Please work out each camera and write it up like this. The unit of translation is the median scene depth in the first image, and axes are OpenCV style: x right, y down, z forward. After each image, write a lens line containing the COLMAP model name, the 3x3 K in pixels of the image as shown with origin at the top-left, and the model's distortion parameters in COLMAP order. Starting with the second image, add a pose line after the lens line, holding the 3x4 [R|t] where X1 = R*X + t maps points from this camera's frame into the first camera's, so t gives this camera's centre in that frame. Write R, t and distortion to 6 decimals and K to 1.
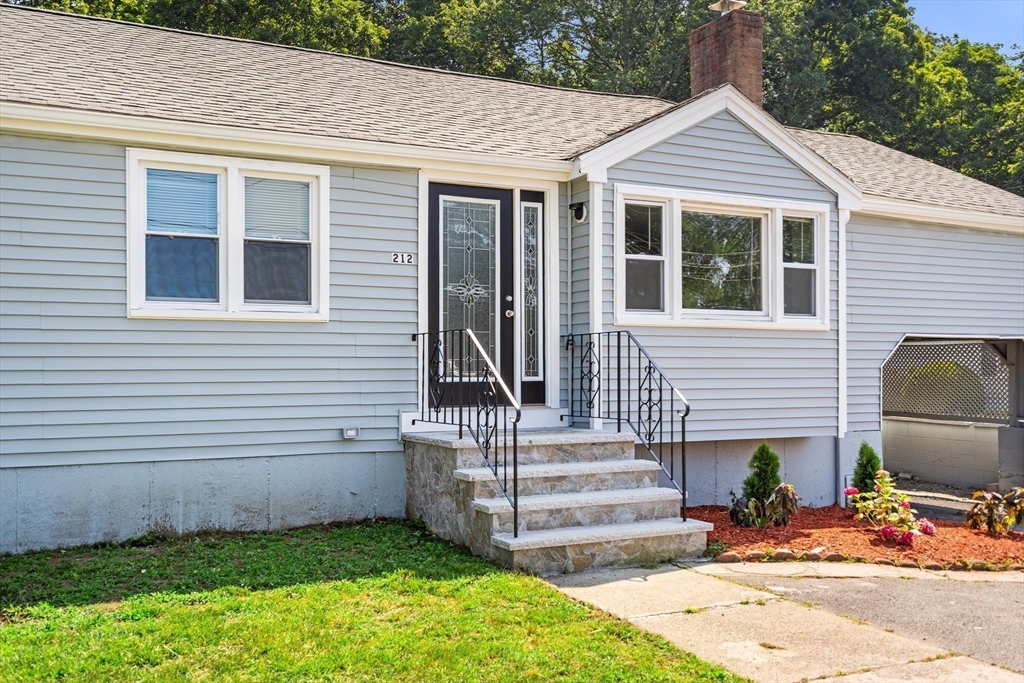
lens RADIAL K [[995.5, 0, 512.4], [0, 995.5, 354.3], [0, 0, 1]] dist [0.004622, 0.012990]
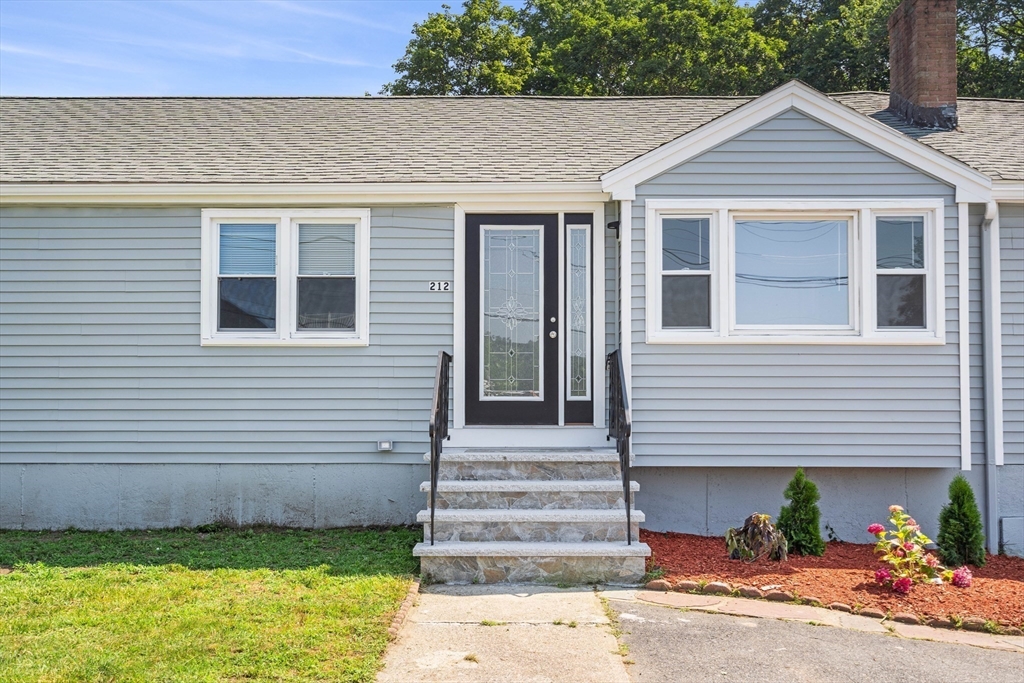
lens RADIAL K [[1019.6, 0, 512.0], [0, 1019.6, 341.5], [0, 0, 1]] dist [0.002661, 0.003571]
pose [[0.882870, -0.021213, -0.469139, 0.498962], [0.003782, 0.999268, -0.038066, 0.006829], [0.469603, 0.031833, 0.882304, 0.059495]]
